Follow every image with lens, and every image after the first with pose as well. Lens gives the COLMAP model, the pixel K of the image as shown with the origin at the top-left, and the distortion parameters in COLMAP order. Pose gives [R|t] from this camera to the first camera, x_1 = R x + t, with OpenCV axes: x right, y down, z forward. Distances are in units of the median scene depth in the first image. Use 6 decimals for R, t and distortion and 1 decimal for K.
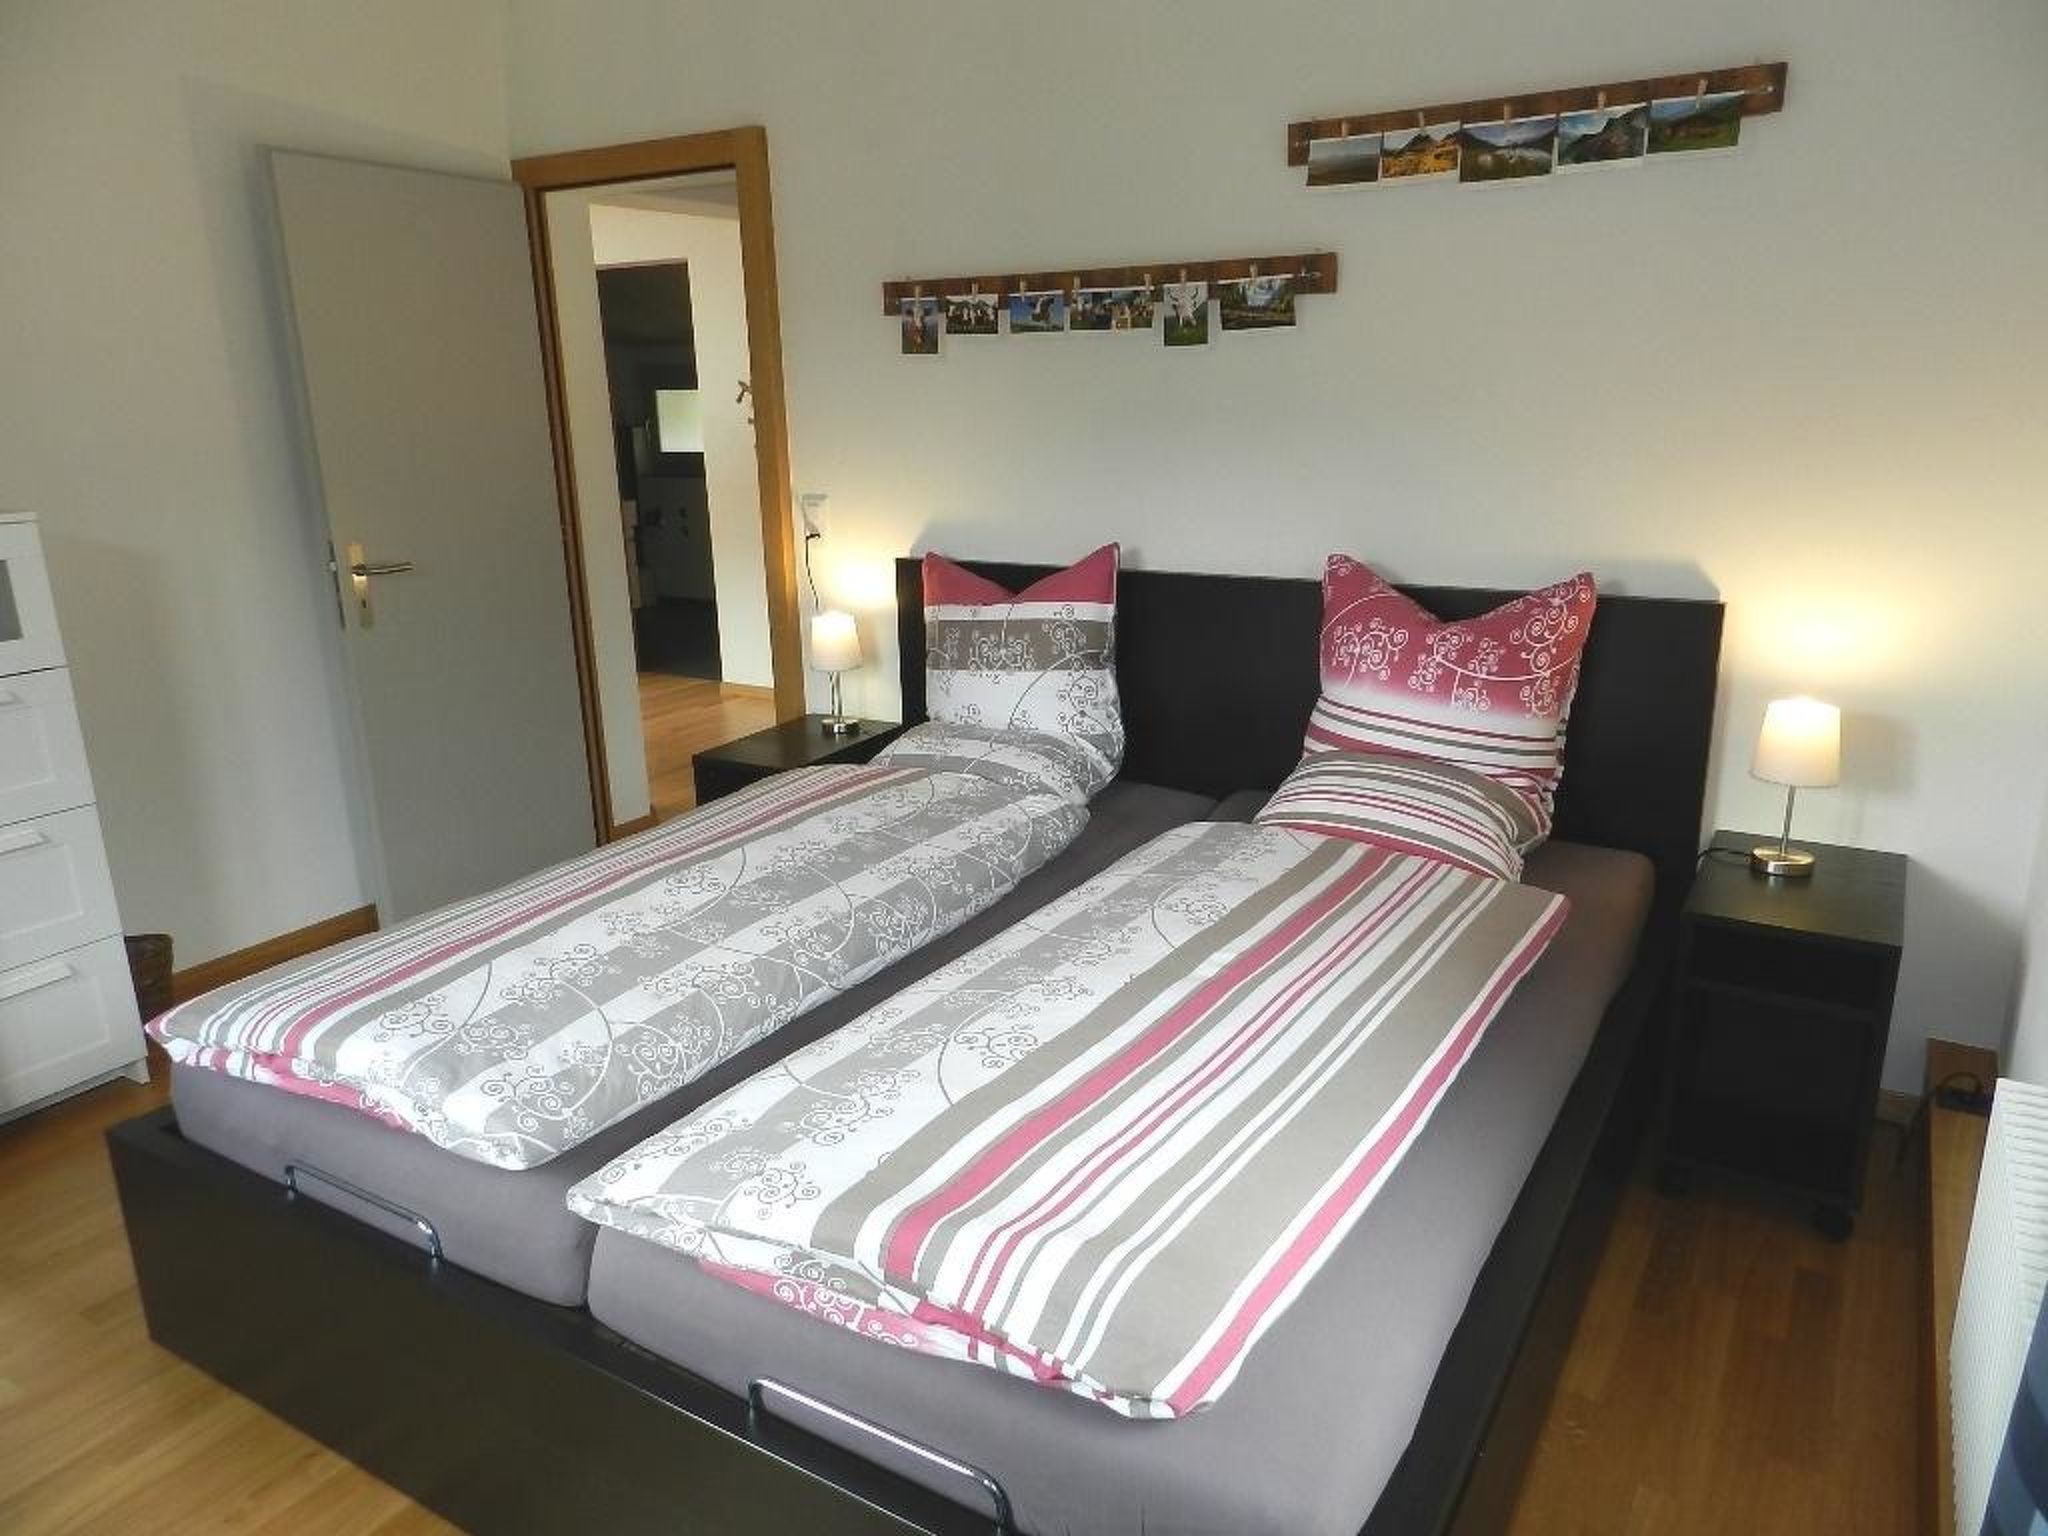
lens RADIAL K [[1386.1, 0, 1024.0], [0, 1386.1, 768.0], [0, 0, 1]] dist [0.027002, -0.003694]
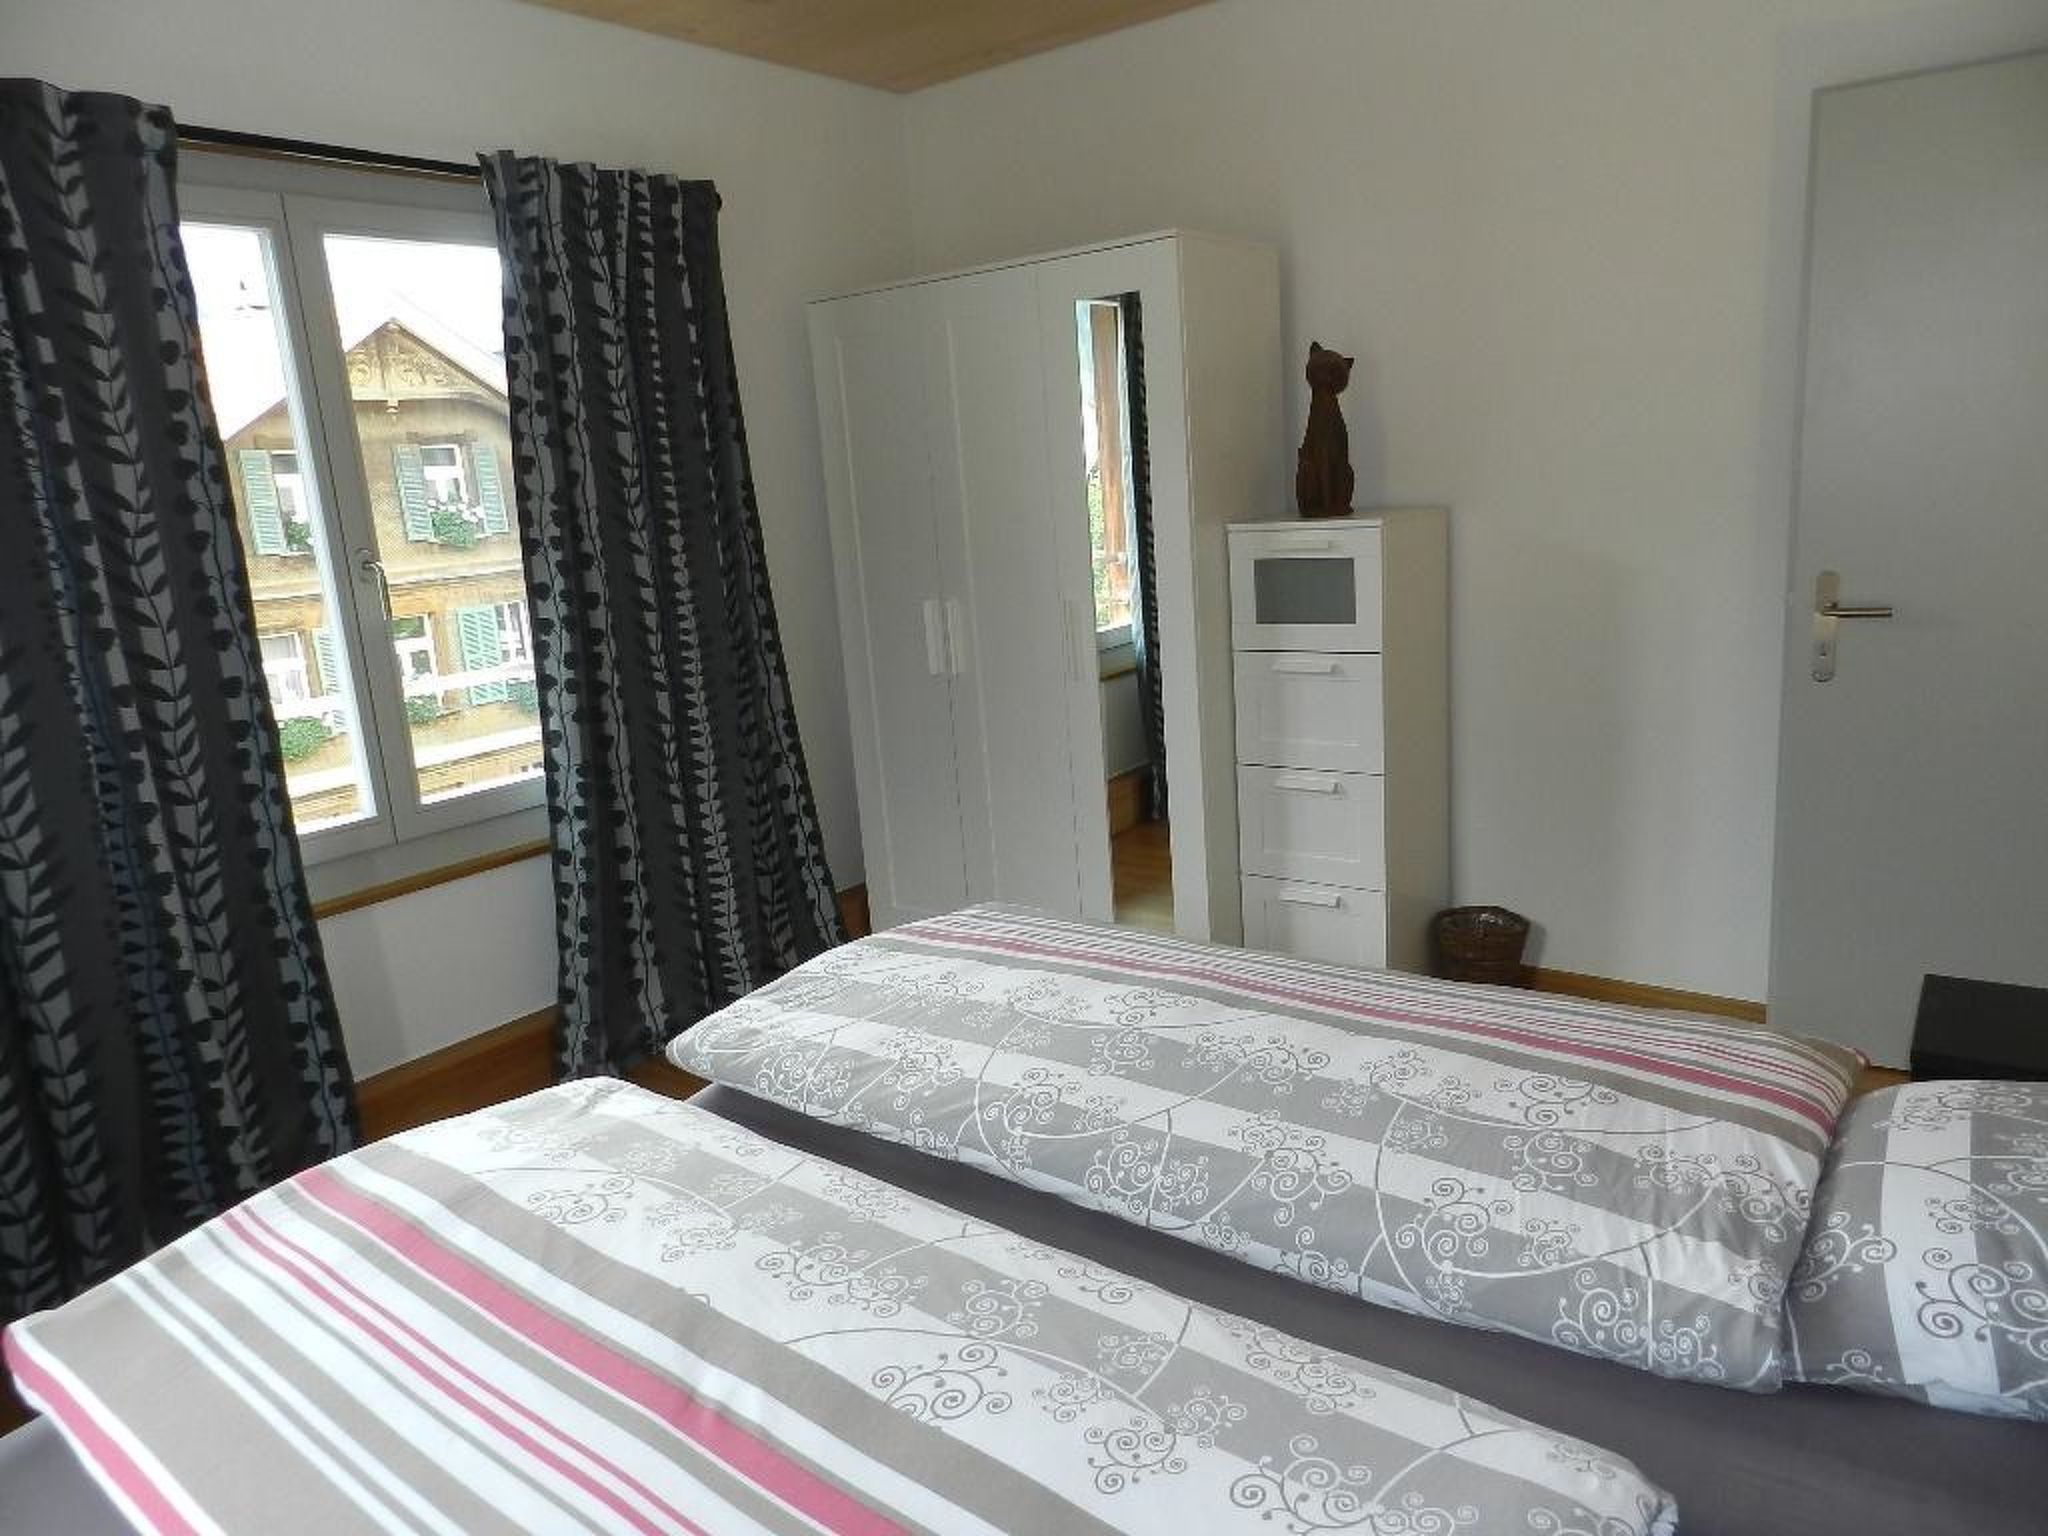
lens RADIAL K [[1386.1, 0, 1024.0], [0, 1386.1, 768.0], [0, 0, 1]] dist [0.027002, -0.003694]
pose [[-0.097241, 0.243793, -0.964940, 0.446394], [-0.197369, 0.945556, 0.258785, -0.209708], [0.975495, 0.215614, -0.043830, 0.744328]]
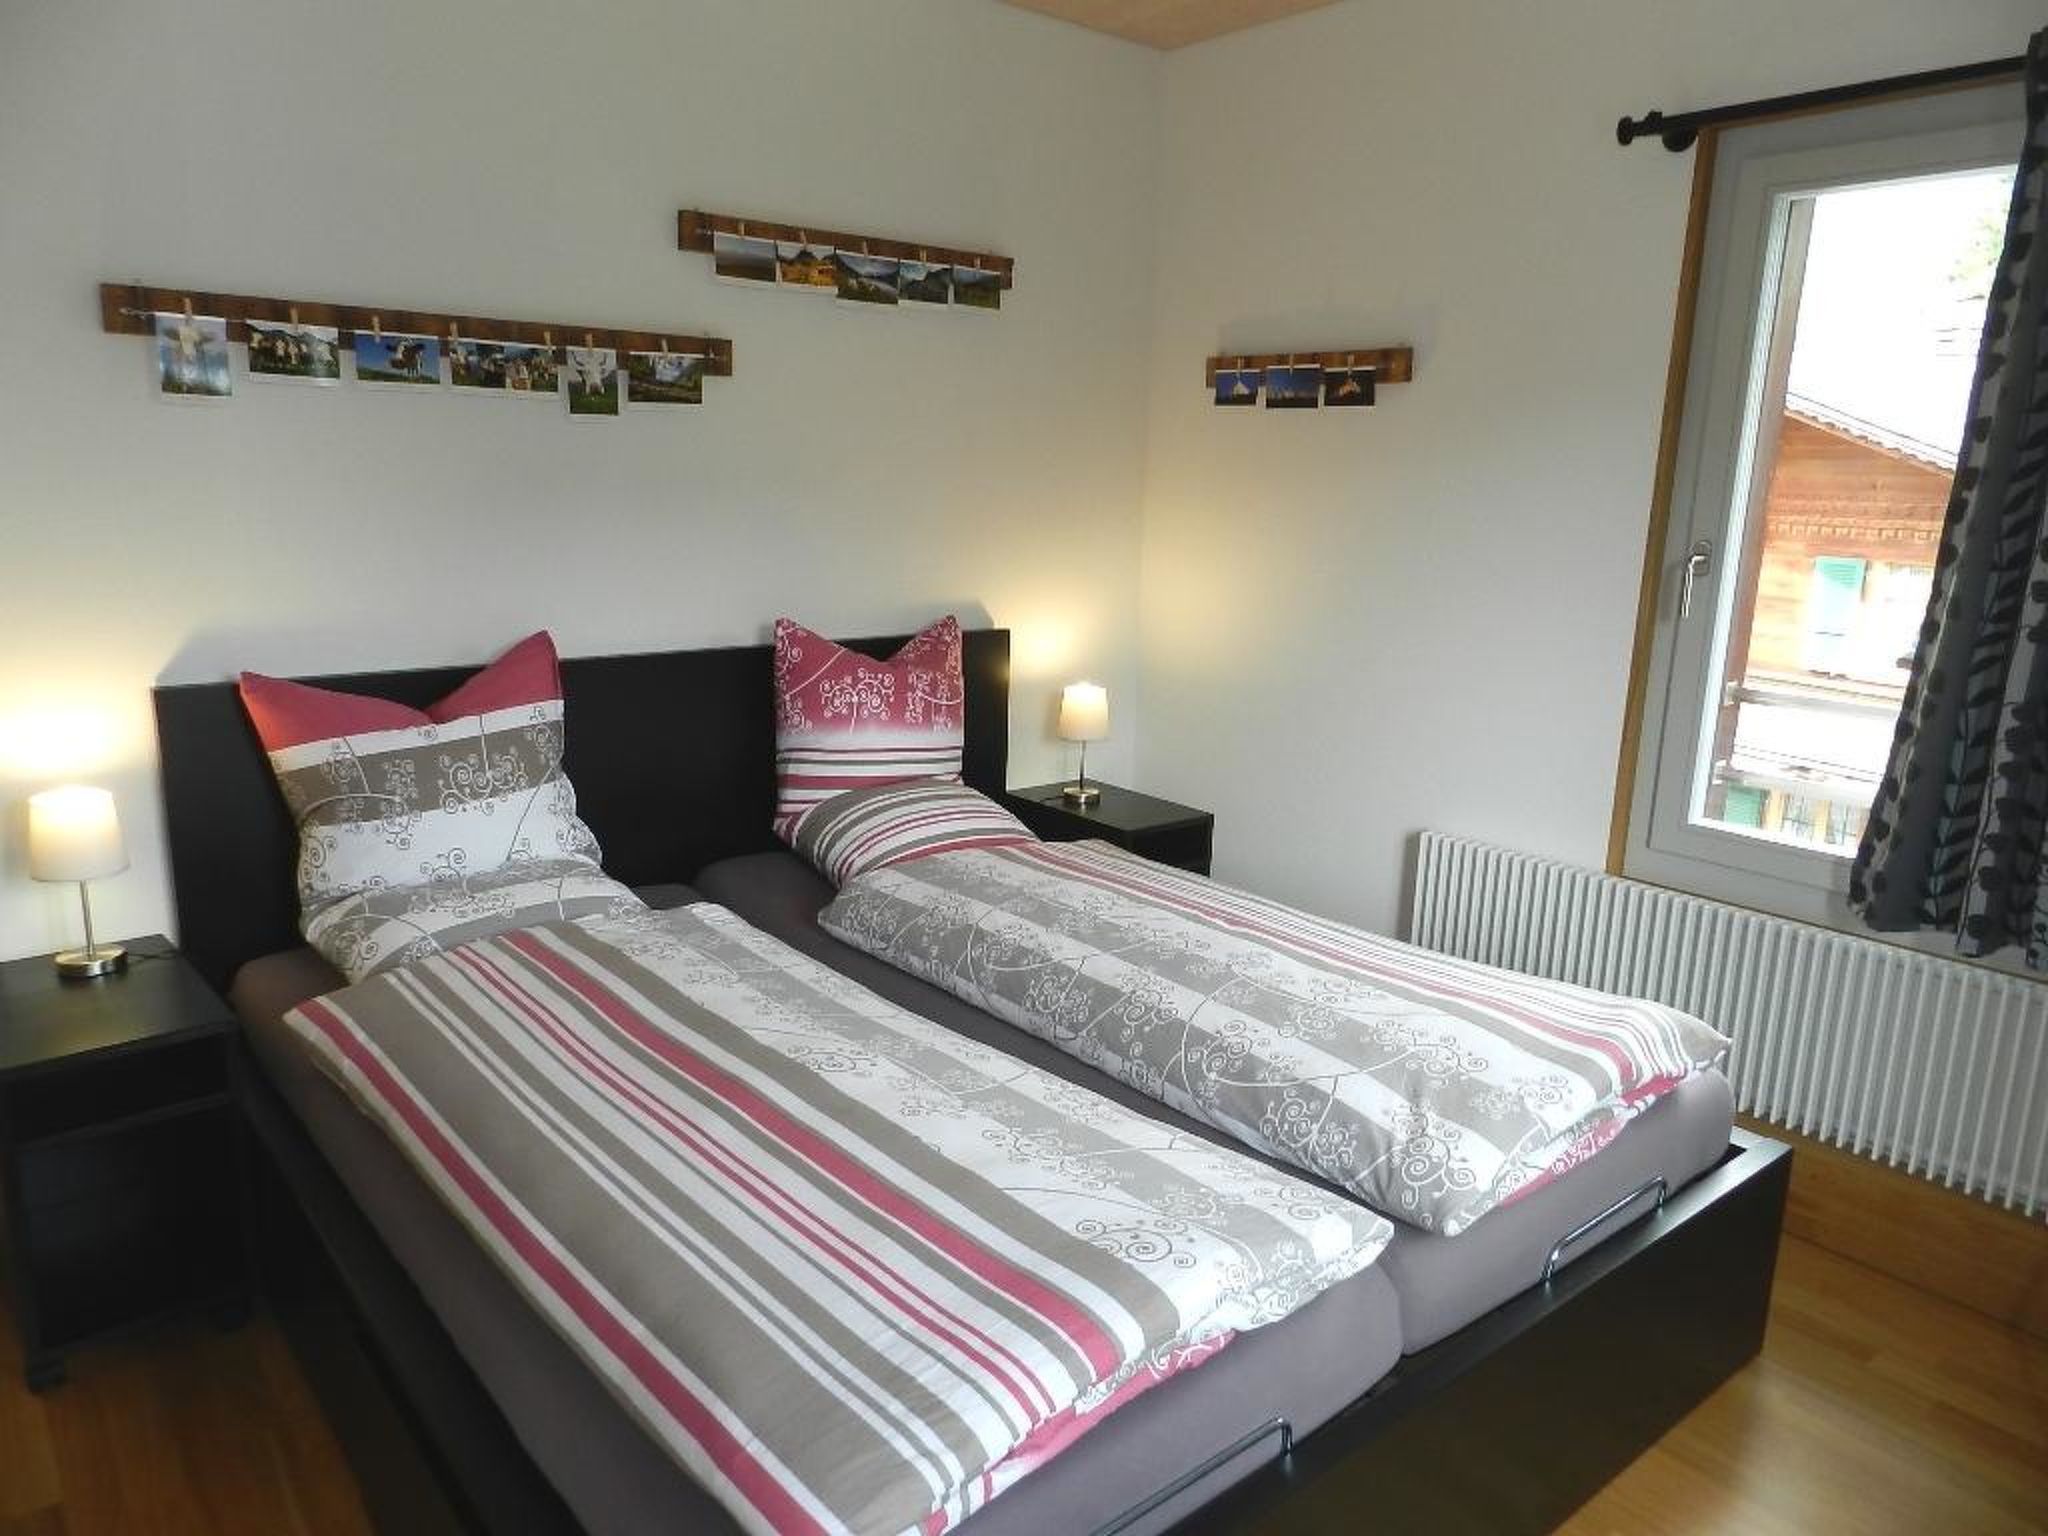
lens RADIAL K [[1386.1, 0, 1024.0], [0, 1386.1, 768.0], [0, 0, 1]] dist [0.027002, -0.003694]
pose [[0.320462, -0.178002, 0.930387, -0.734729], [0.221923, 0.968959, 0.108943, -0.117019], [-0.920899, 0.171562, 0.350017, 0.469255]]
